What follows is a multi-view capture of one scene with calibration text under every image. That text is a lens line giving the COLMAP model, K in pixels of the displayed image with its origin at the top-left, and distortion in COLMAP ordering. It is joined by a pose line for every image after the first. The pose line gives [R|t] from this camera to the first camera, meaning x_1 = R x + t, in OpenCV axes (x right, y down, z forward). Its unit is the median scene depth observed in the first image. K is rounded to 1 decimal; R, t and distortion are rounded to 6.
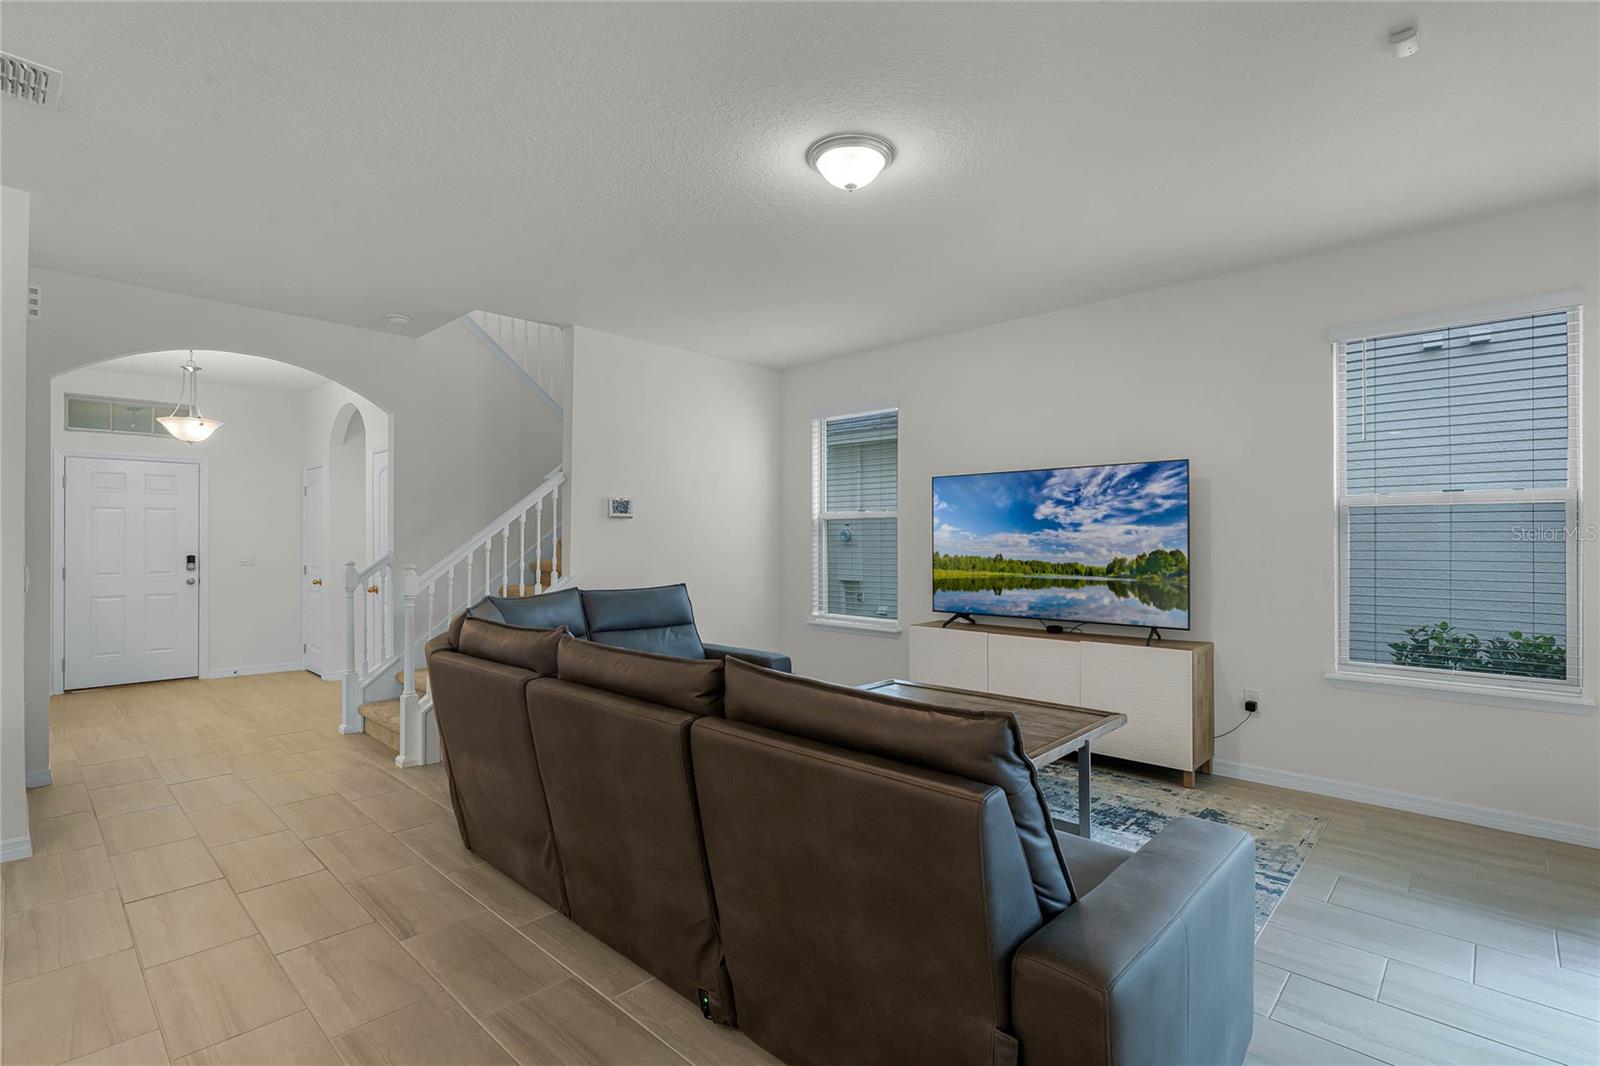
lens RADIAL K [[726.5, 0, 840.4], [0, 726.5, 505.1], [0, 0, 1]] dist [-0.004250, 0.001003]
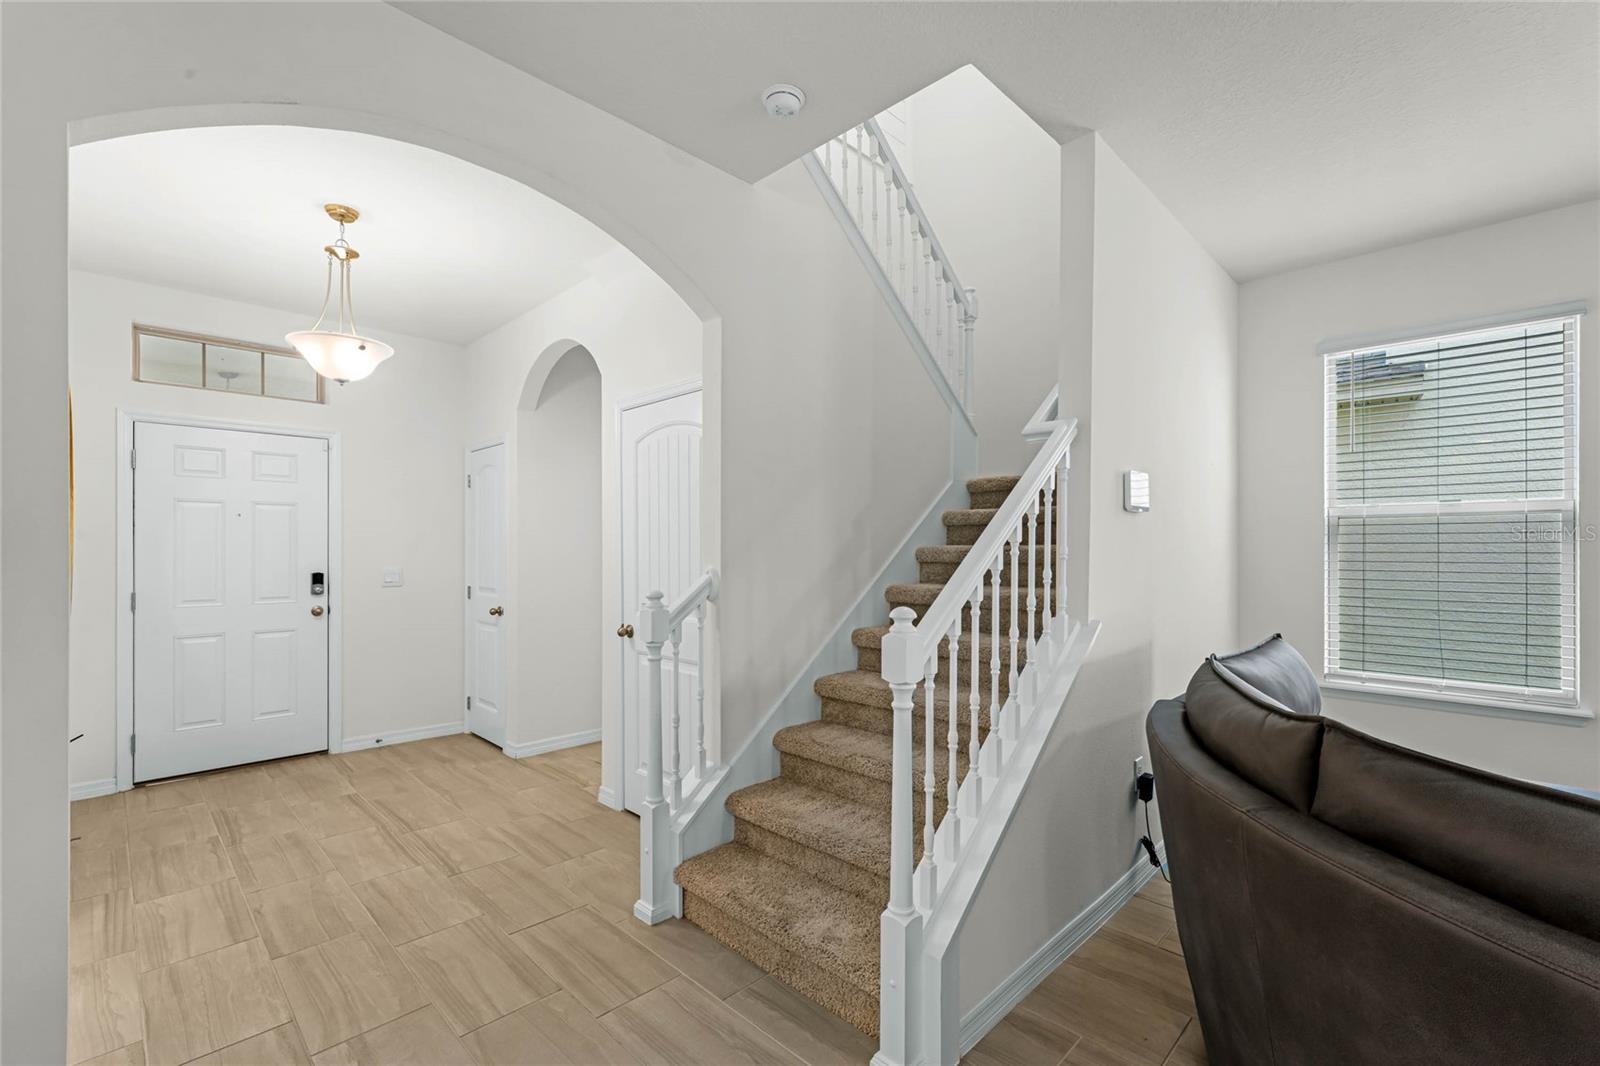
lens RADIAL K [[681.2, 0, 834.3], [0, 681.2, 519.3], [0, 0, 1]] dist [0.002349, 0.001286]
pose [[0.999499, -0.001228, -0.031621, -0.425051], [0.001391, 0.999986, 0.005128, 0.017986], [0.031614, -0.005170, 0.999487, 0.408006]]
